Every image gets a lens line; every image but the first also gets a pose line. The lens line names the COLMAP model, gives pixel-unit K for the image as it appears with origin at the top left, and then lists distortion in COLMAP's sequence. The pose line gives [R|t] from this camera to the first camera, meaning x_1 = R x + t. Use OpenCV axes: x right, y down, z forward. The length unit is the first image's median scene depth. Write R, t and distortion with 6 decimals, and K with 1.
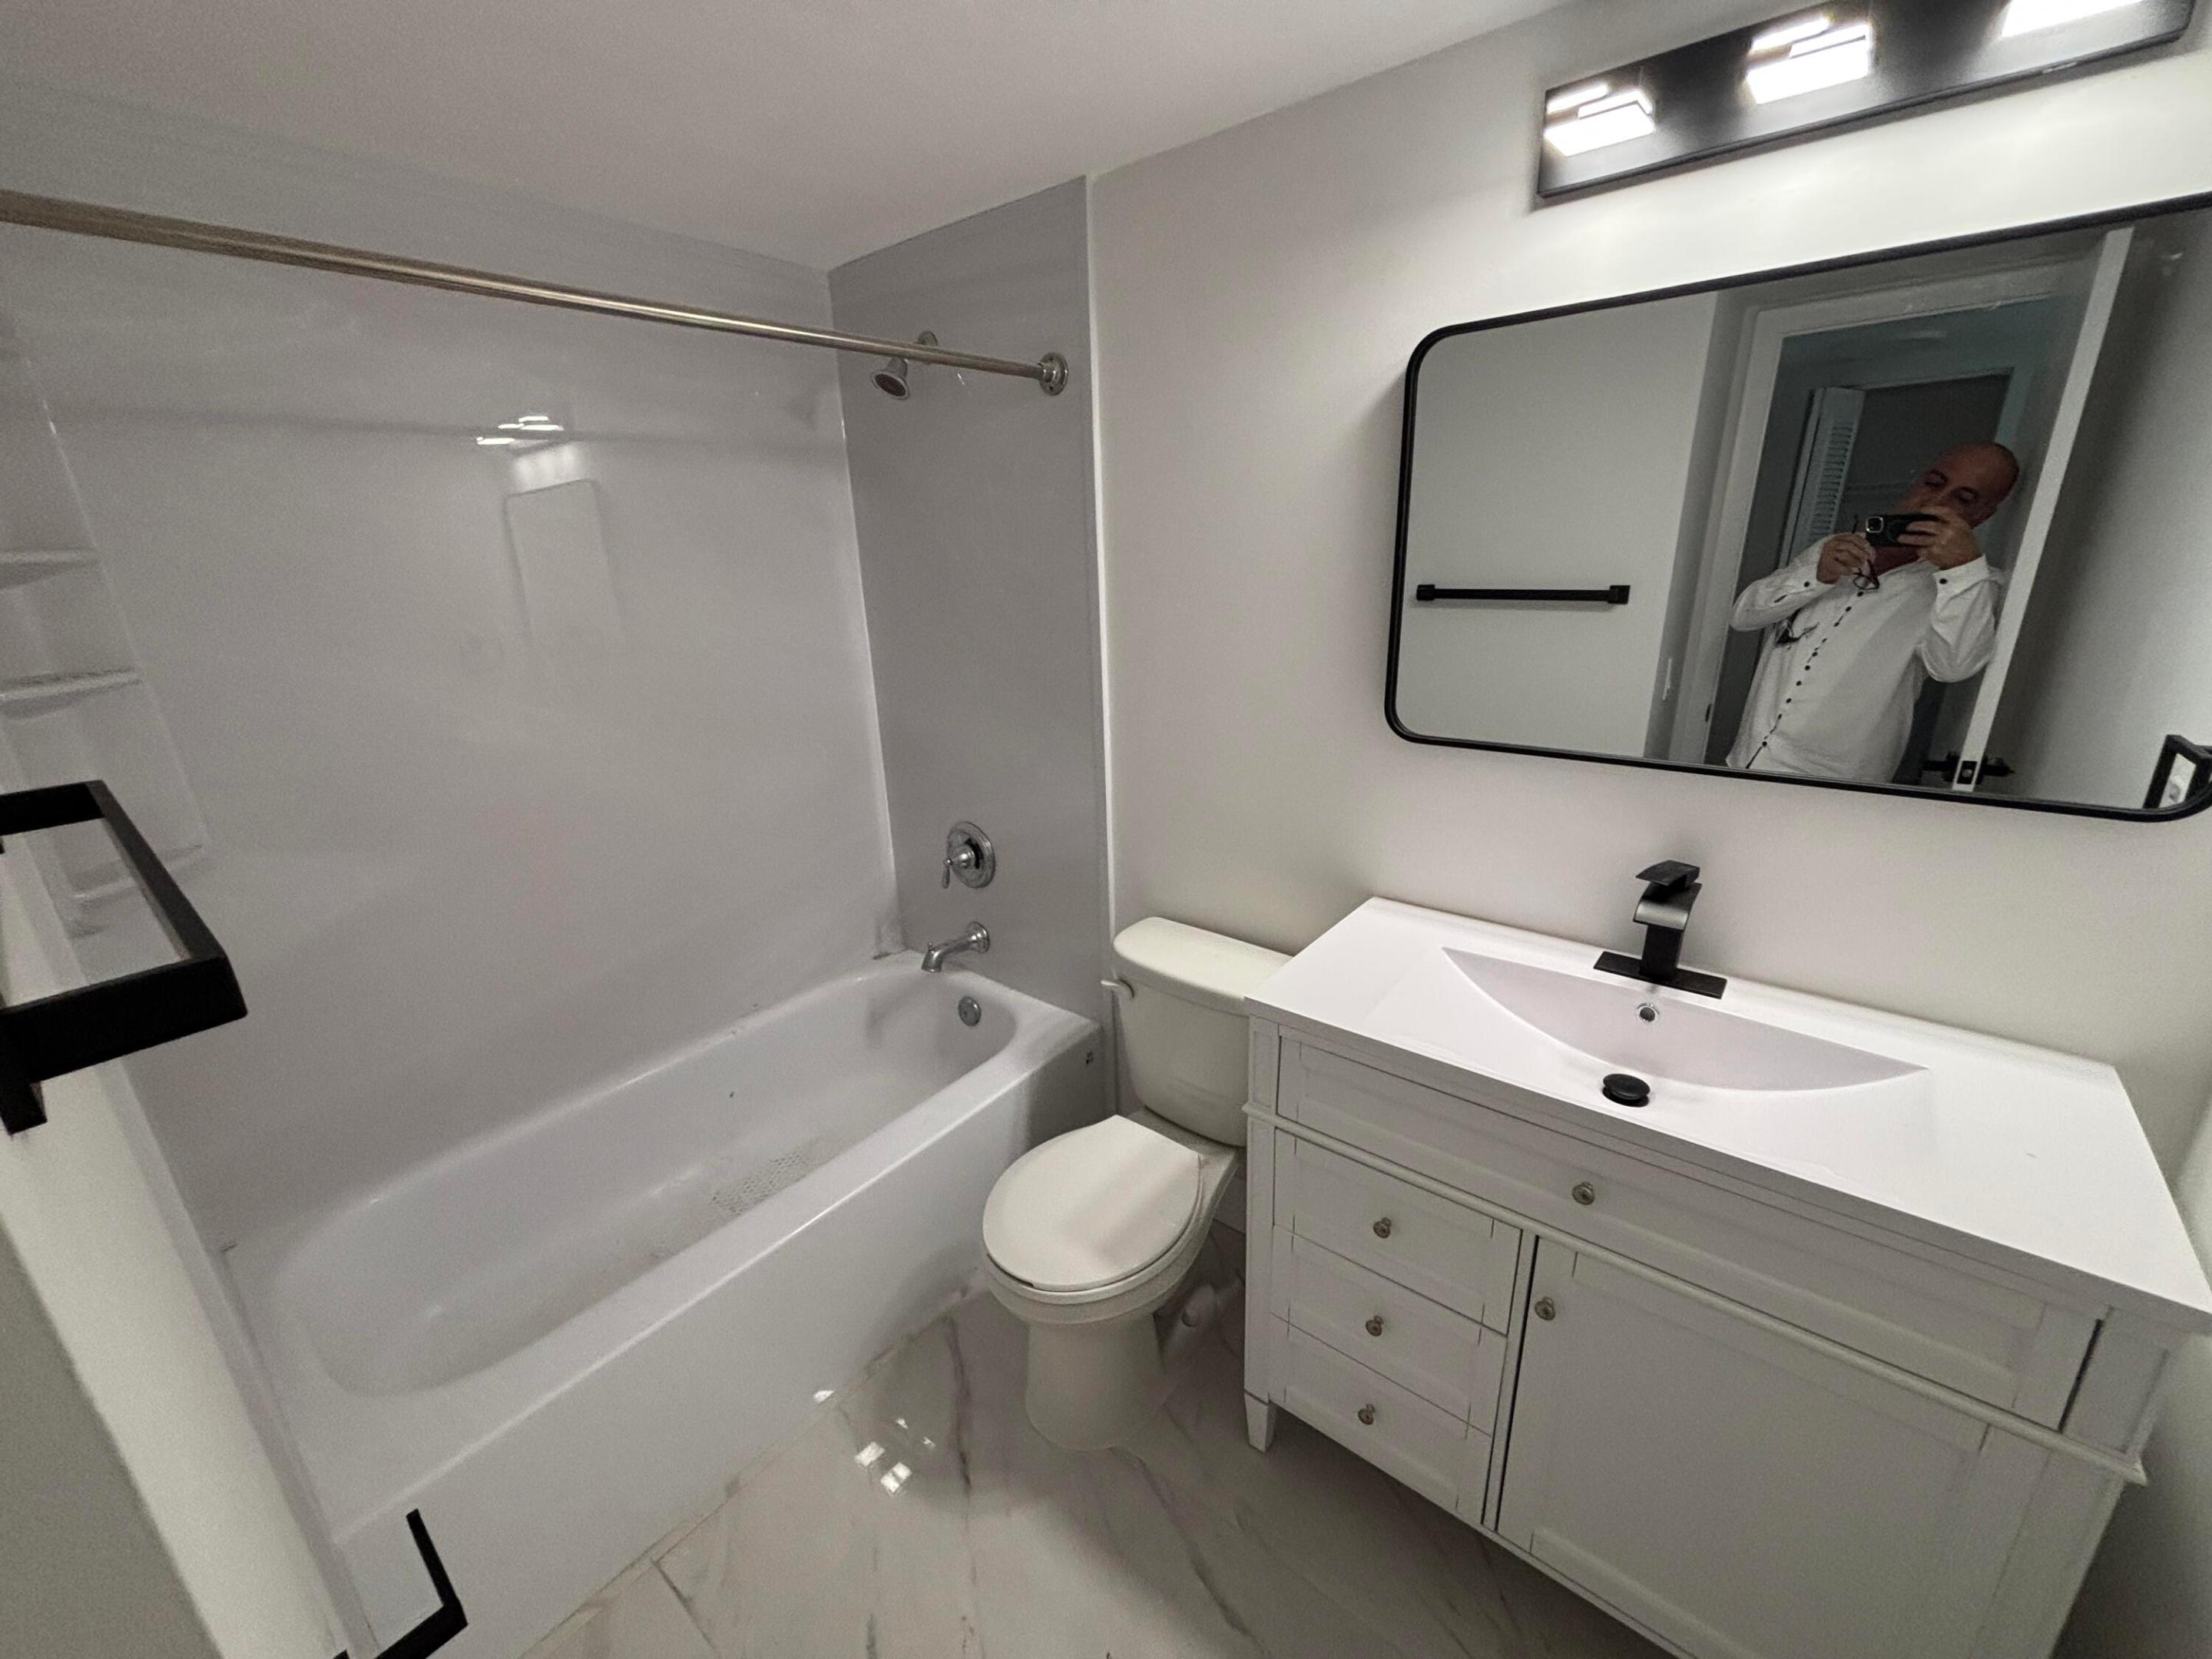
lens RADIAL K [[882.7, 0, 1107.8], [0, 882.7, 827.5], [0, 0, 1]] dist [-0.001081, 0.000137]
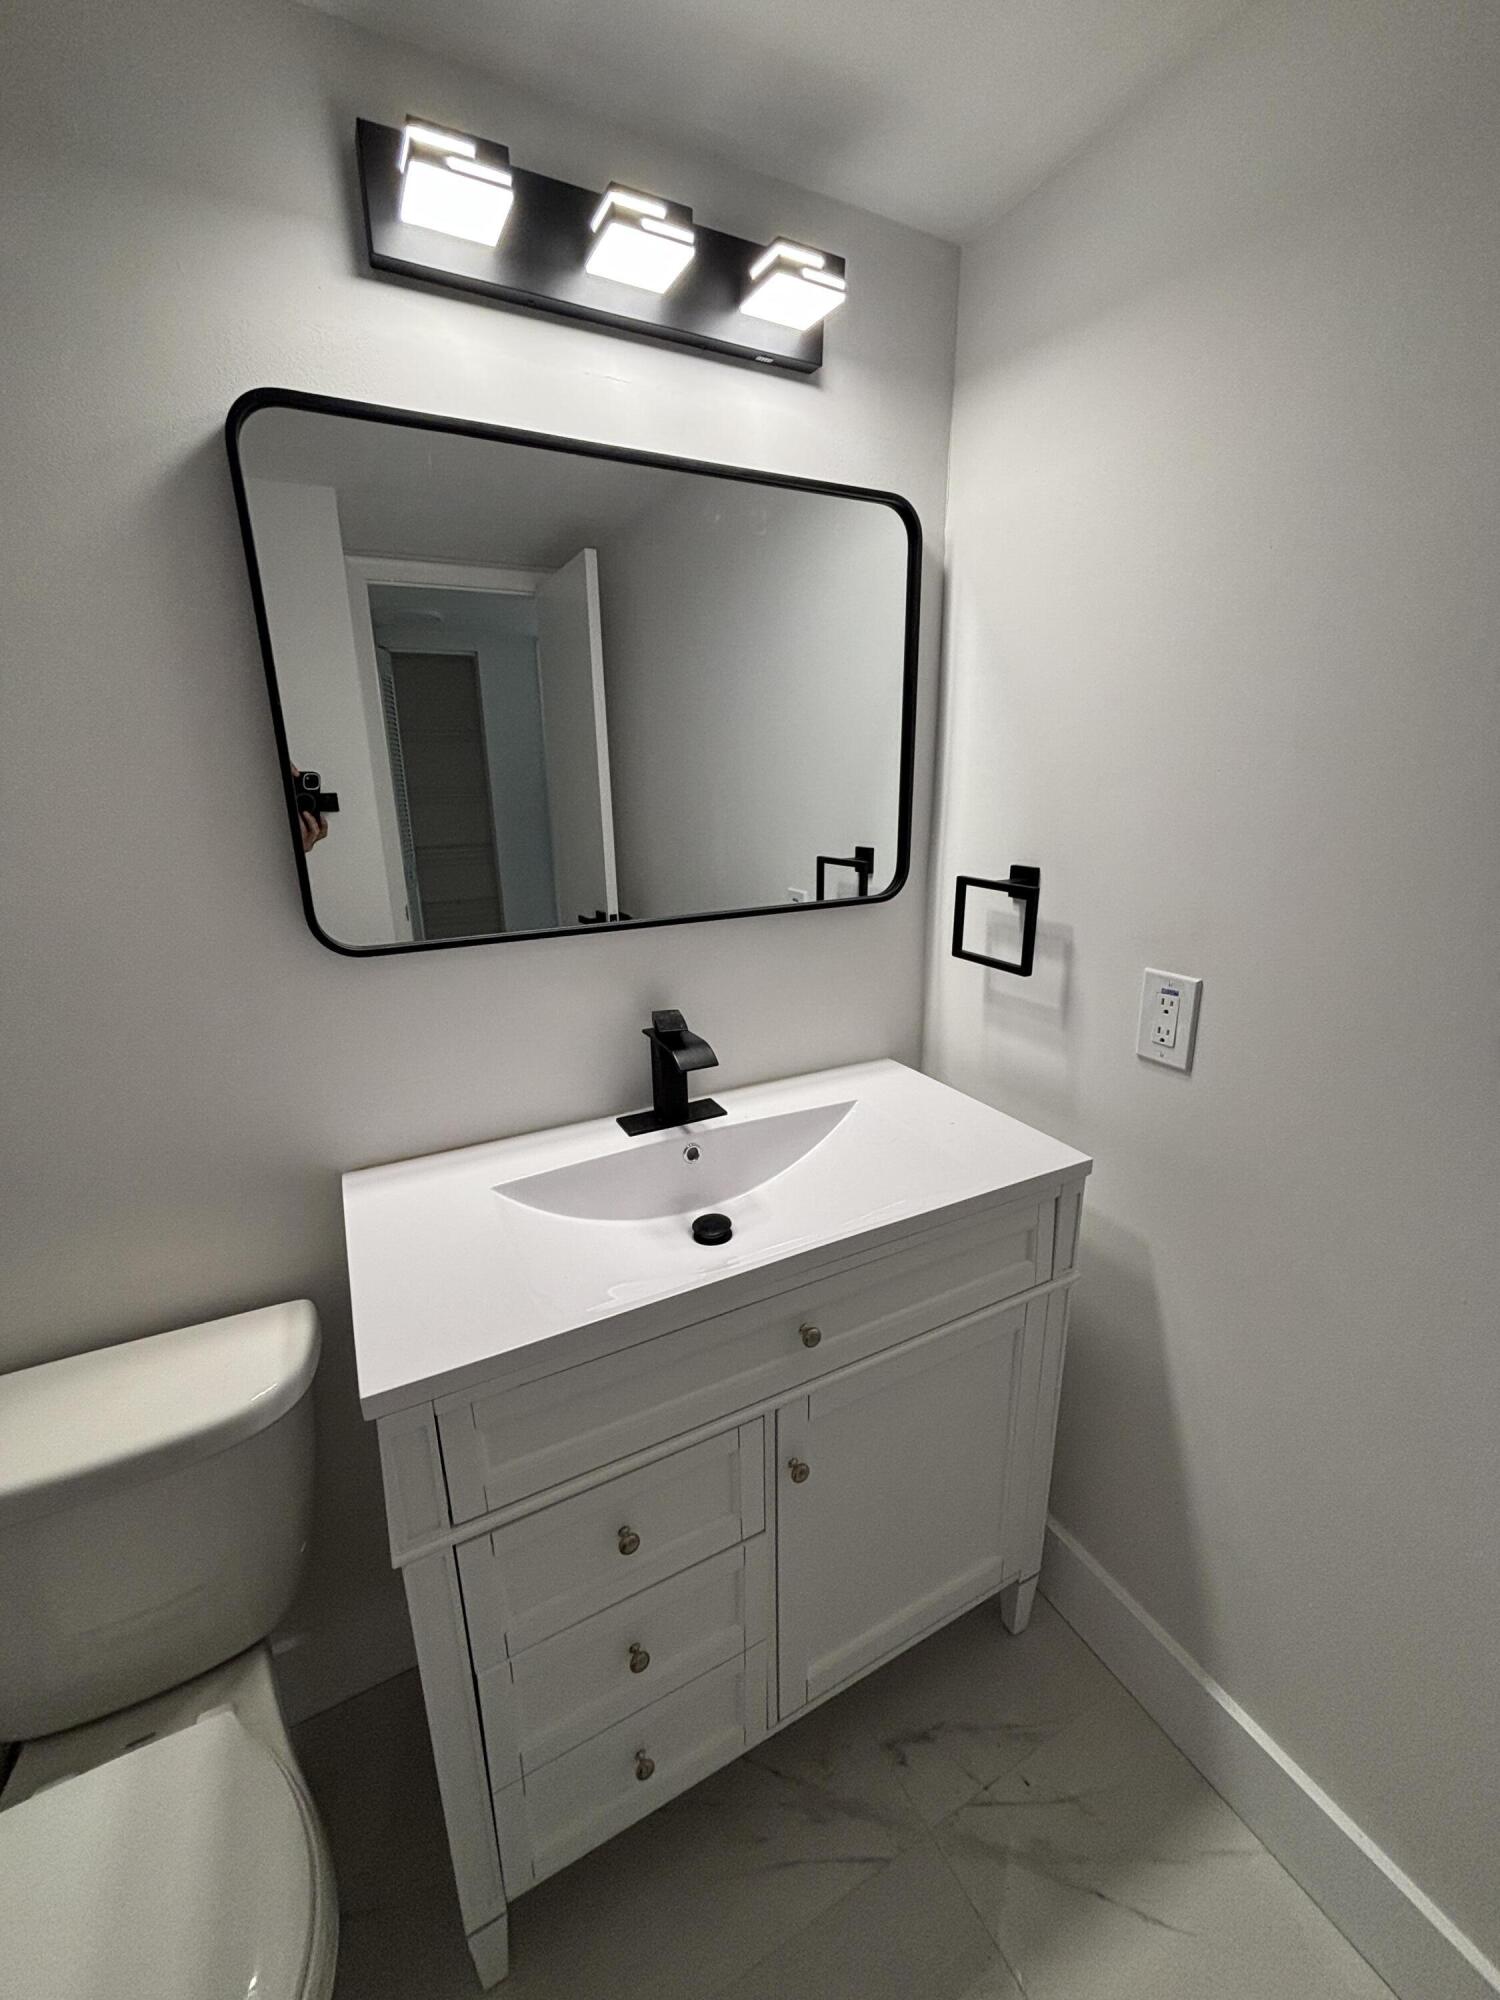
lens RADIAL K [[798.1, 0, 762.5], [0, 798.1, 991.8], [0, 0, 1]] dist [-0.001081, 0.000137]
pose [[0.393583, -0.224711, 0.891402, -0.123090], [0.283921, 0.951972, 0.114620, -0.044647], [-0.874346, 0.207975, 0.438480, 0.366597]]
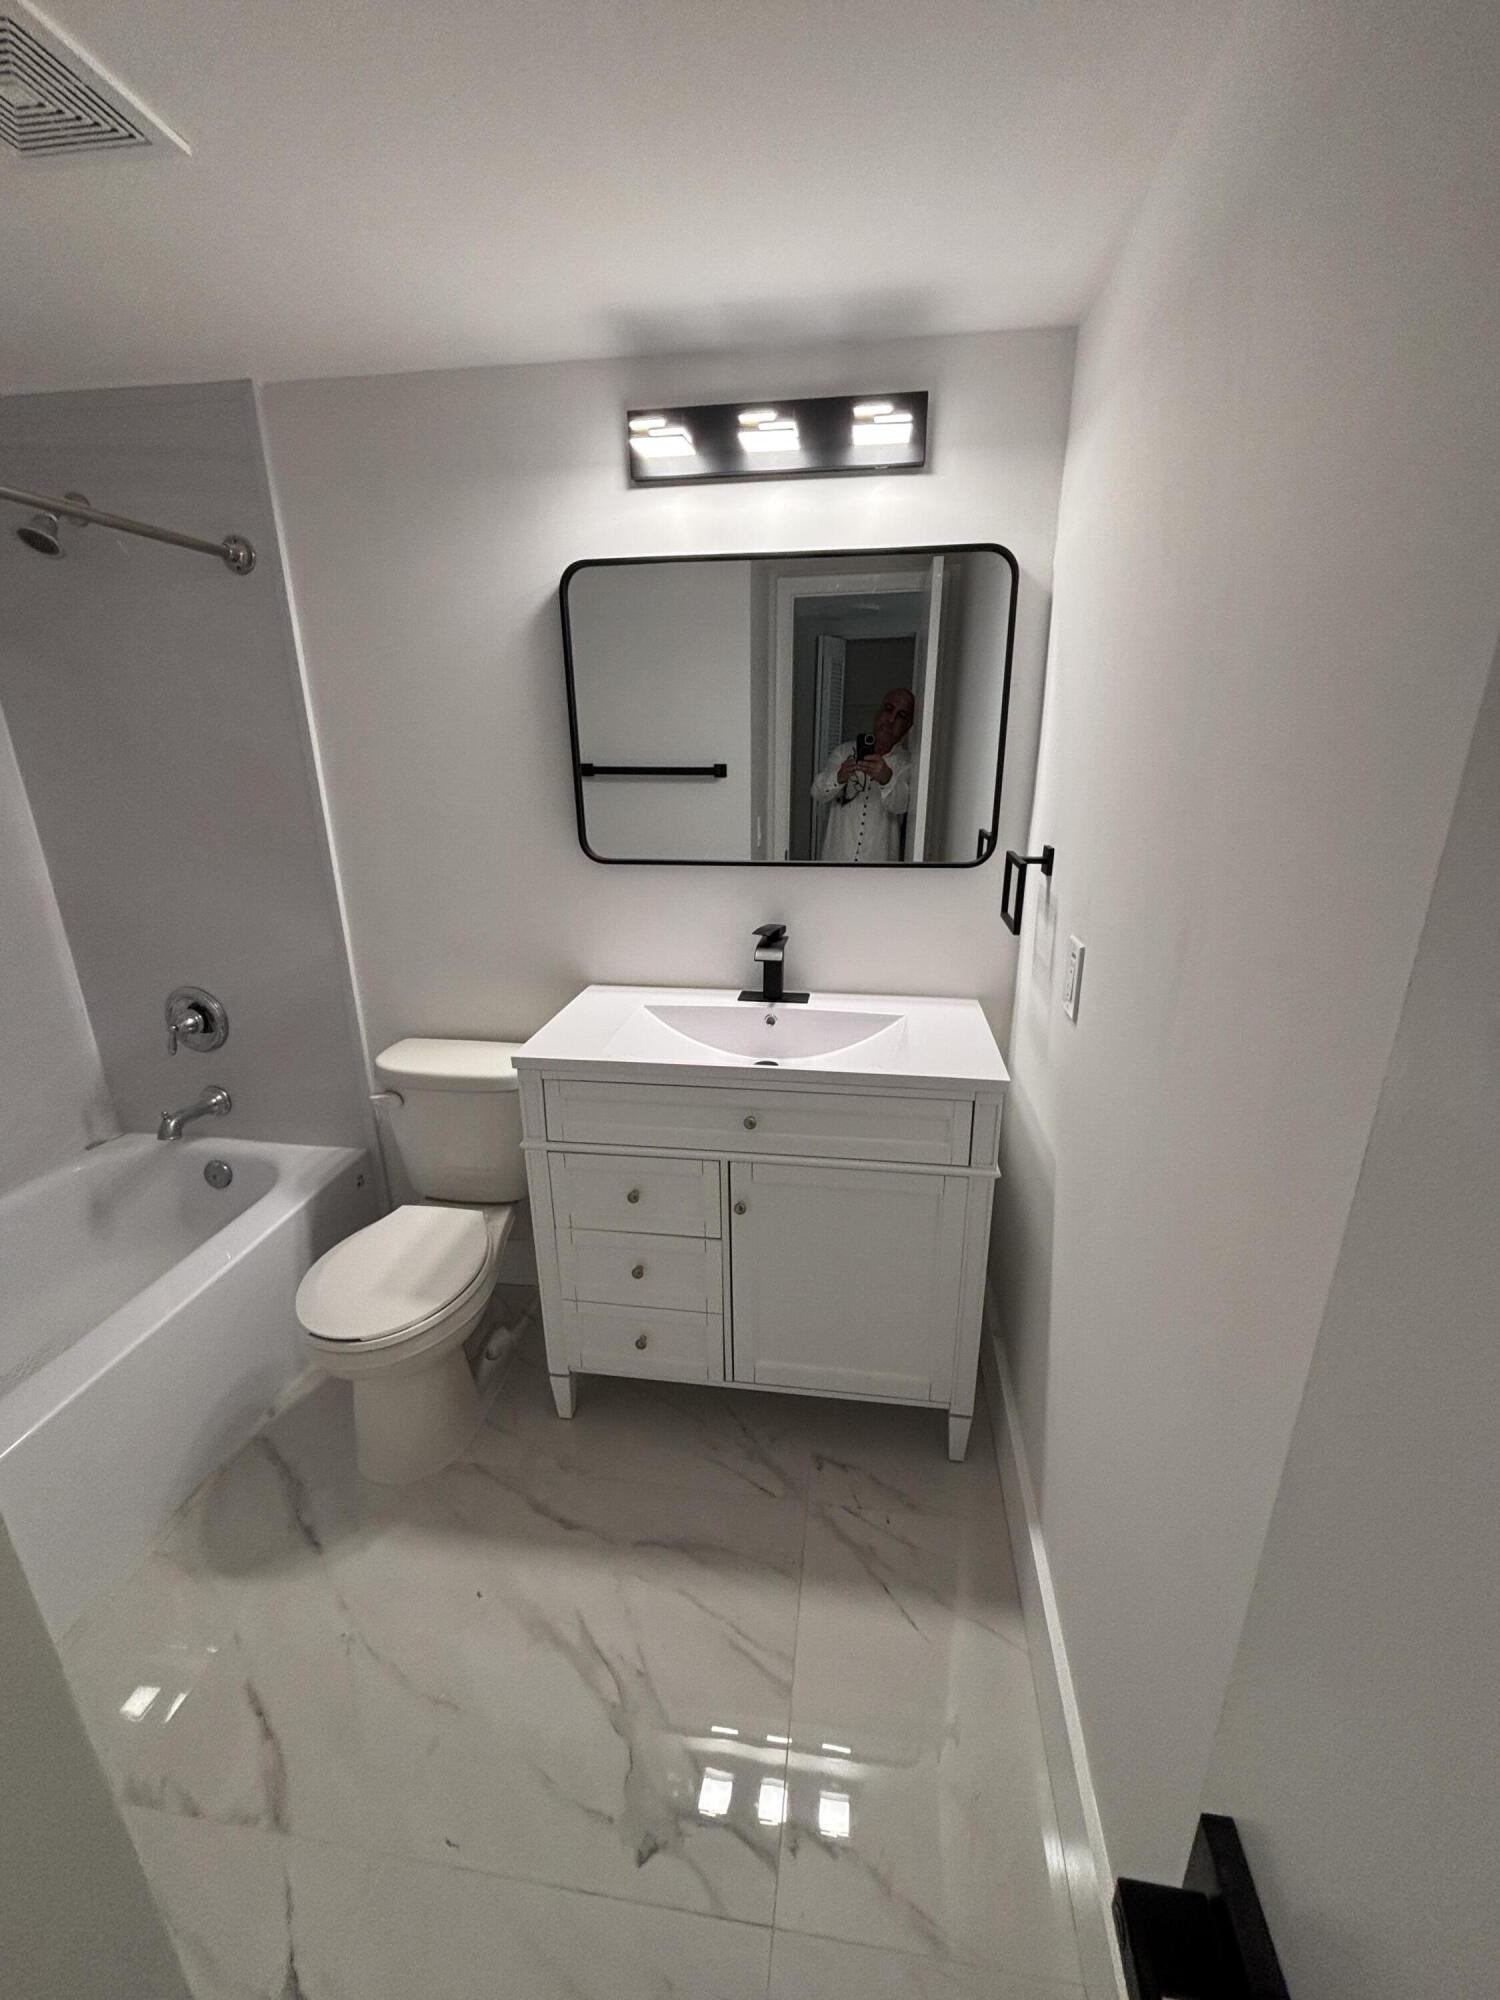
lens RADIAL K [[808.0, 0, 748.5], [0, 808.0, 1001.3], [0, 0, 1]] dist [-0.000132, 0.003979]
pose [[0.857518, -0.135691, 0.496236, -0.100140], [0.138733, 0.989847, 0.030926, 0.098818], [-0.495394, 0.042325, 0.867636, -0.175107]]
